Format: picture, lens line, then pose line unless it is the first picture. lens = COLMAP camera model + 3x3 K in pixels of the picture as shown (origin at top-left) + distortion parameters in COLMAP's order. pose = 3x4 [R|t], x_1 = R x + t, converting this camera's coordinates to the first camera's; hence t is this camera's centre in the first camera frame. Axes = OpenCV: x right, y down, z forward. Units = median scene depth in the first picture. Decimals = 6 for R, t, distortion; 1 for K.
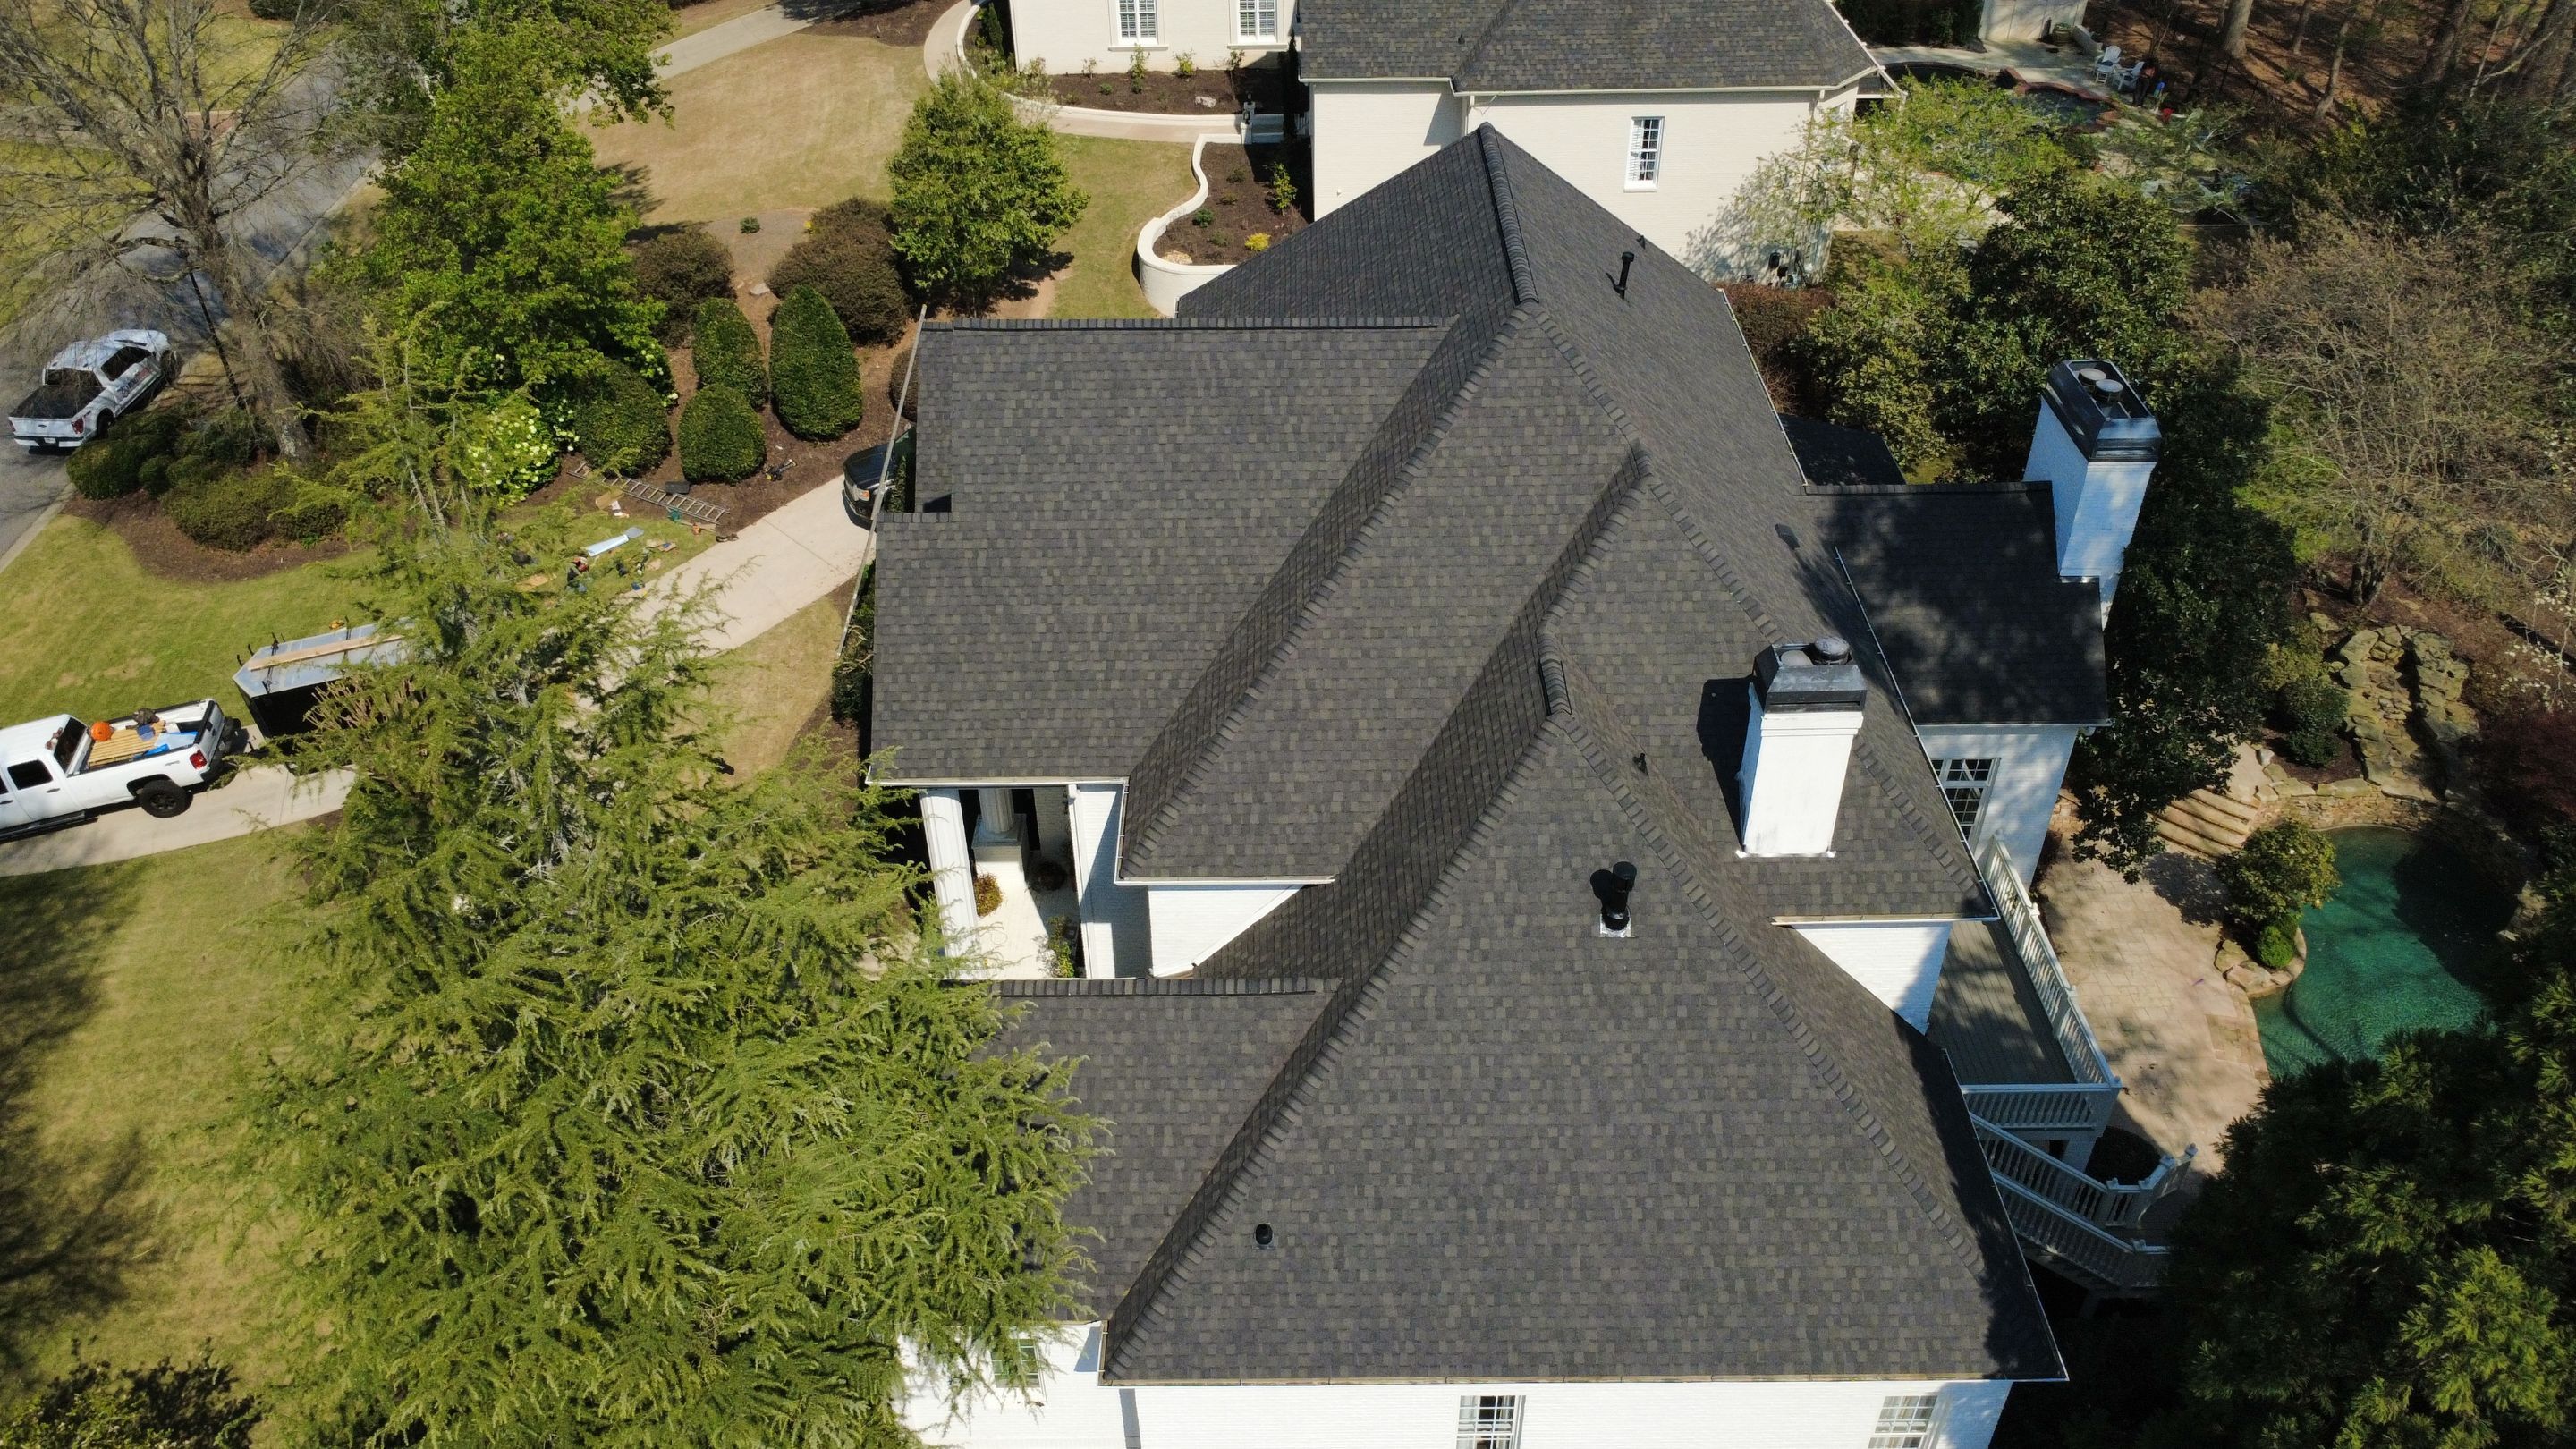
lens RADIAL K [[1875.1, 0, 1285.6], [0, 1875.1, 727.5], [0, 0, 1]] dist [-0.006053, 0.006585]
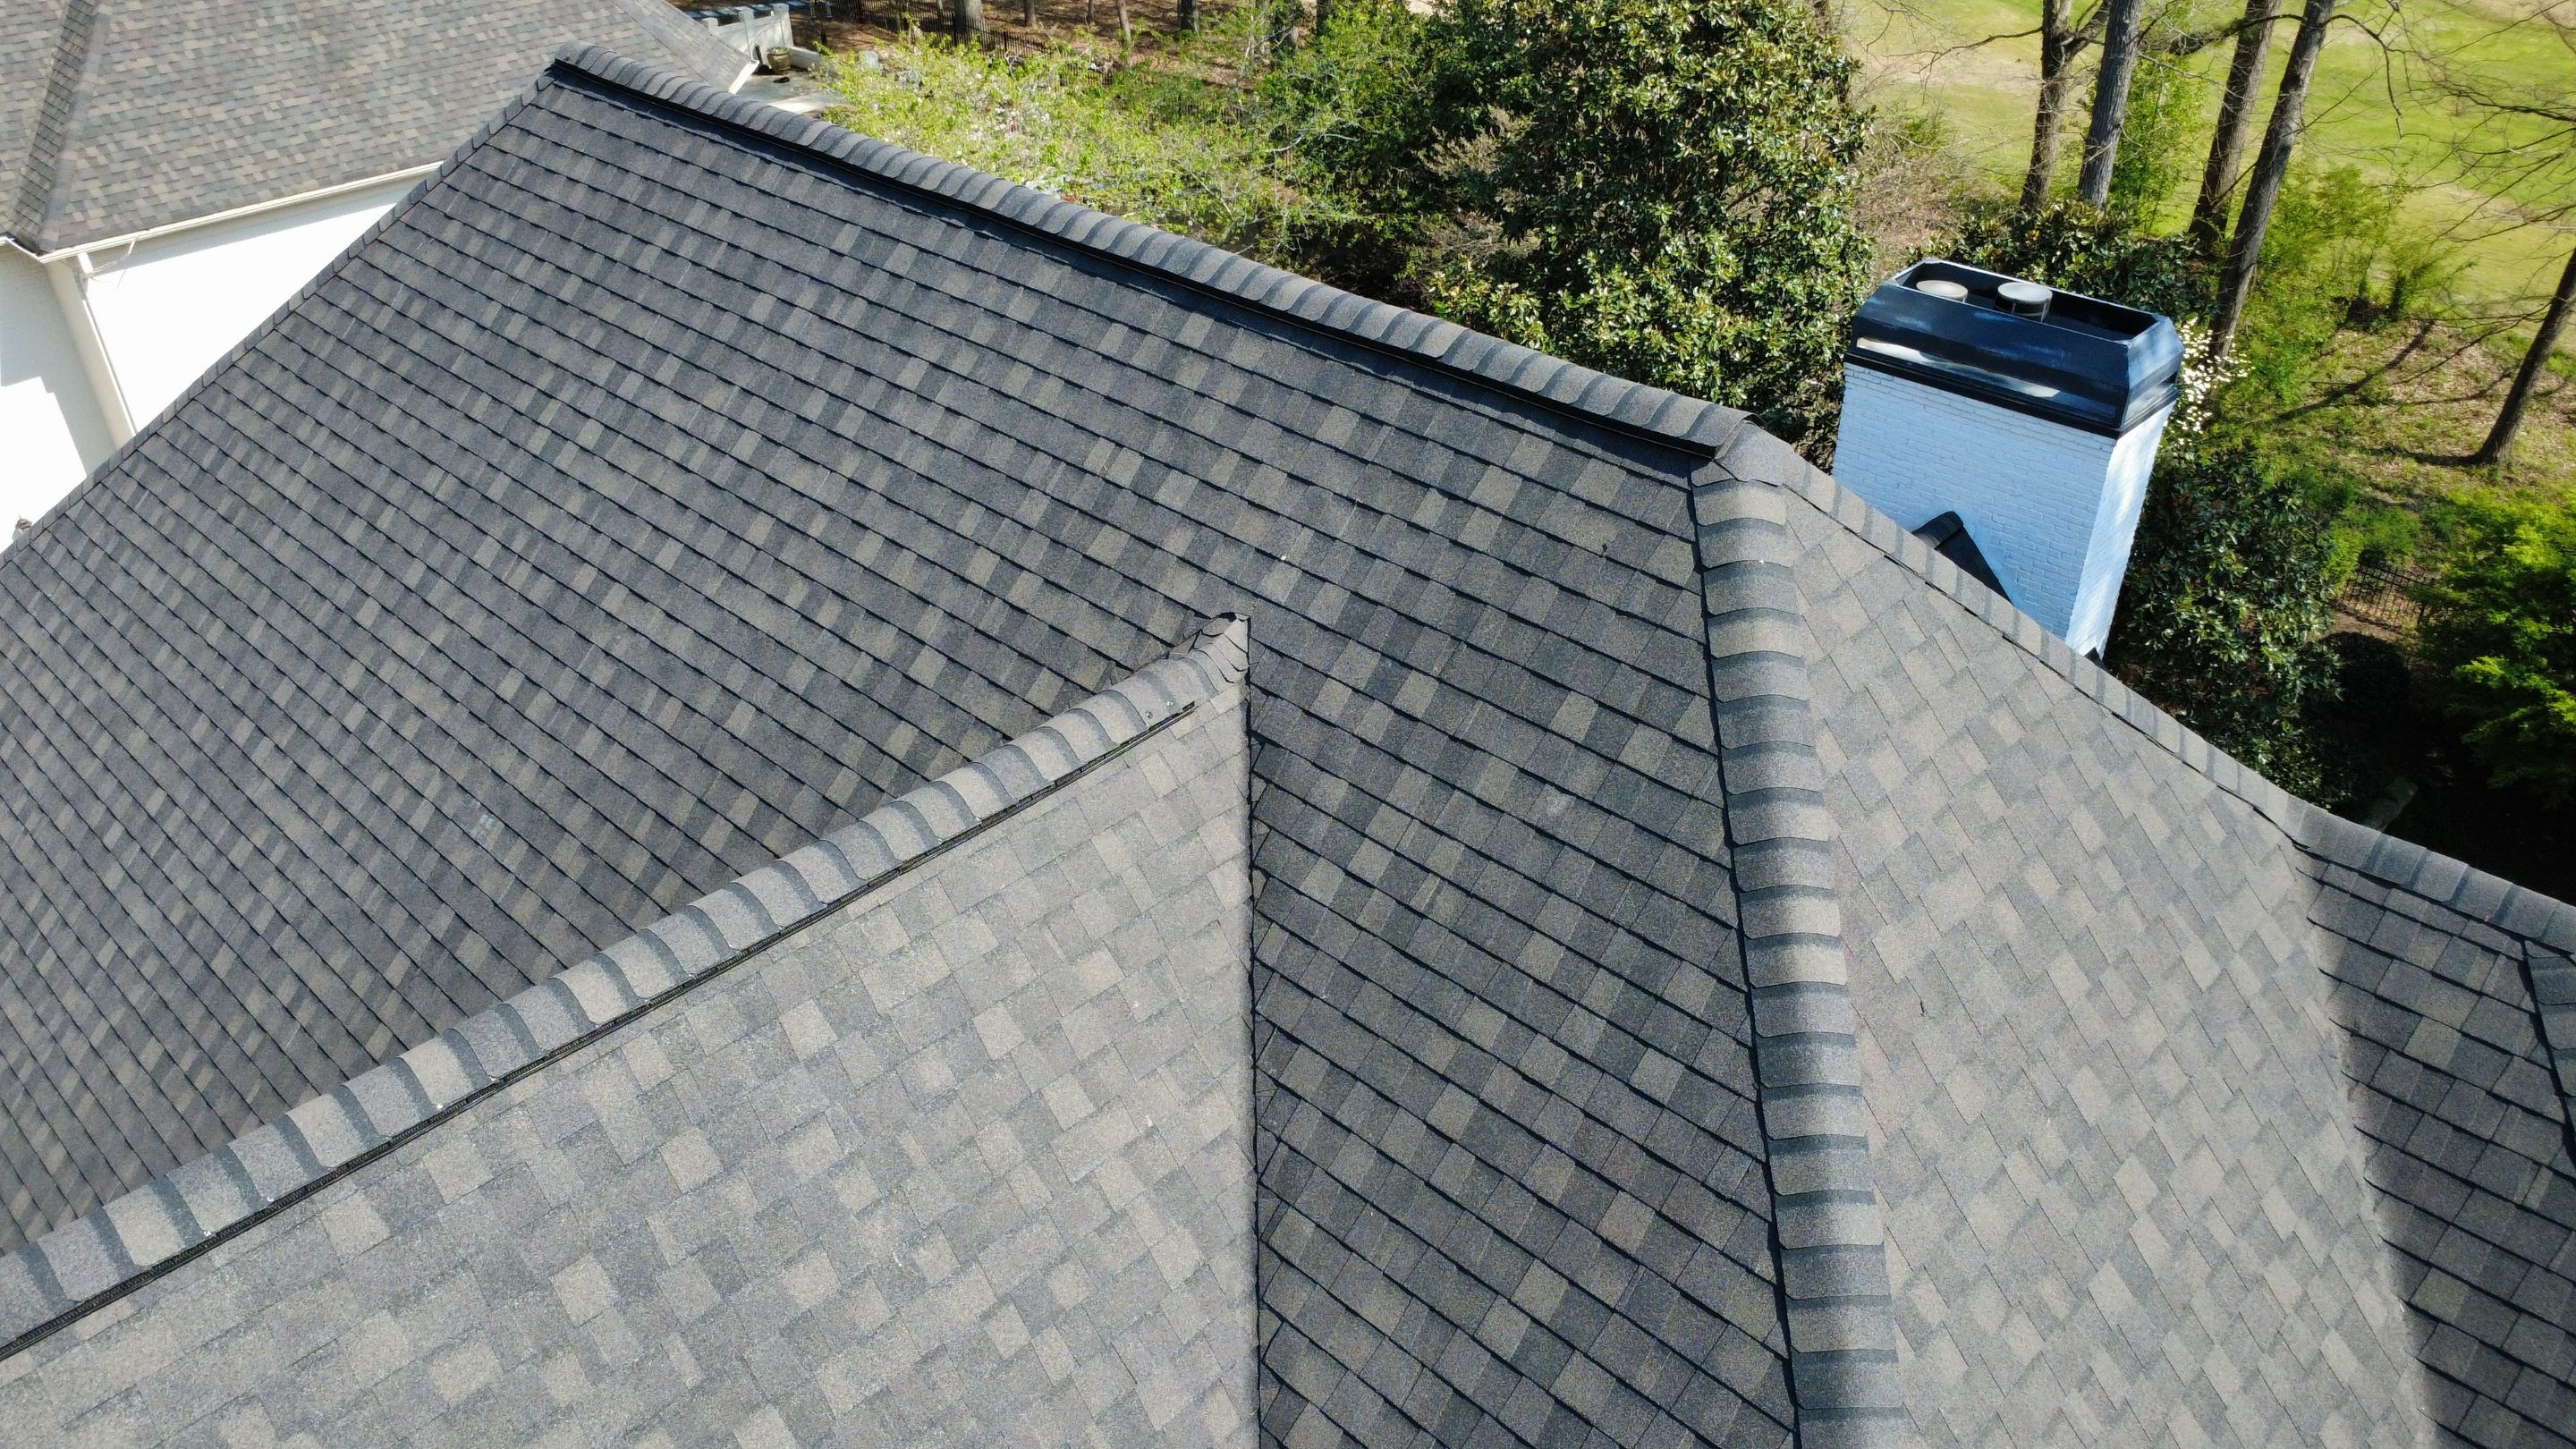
lens RADIAL K [[1875.1, 0, 1285.6], [0, 1875.1, 727.5], [0, 0, 1]] dist [-0.006053, 0.006585]
pose [[0.692957, -0.391805, 0.605226, -0.032812], [0.440304, 0.894704, 0.075076, -0.159147], [-0.570914, 0.214459, 0.792505, 0.583772]]
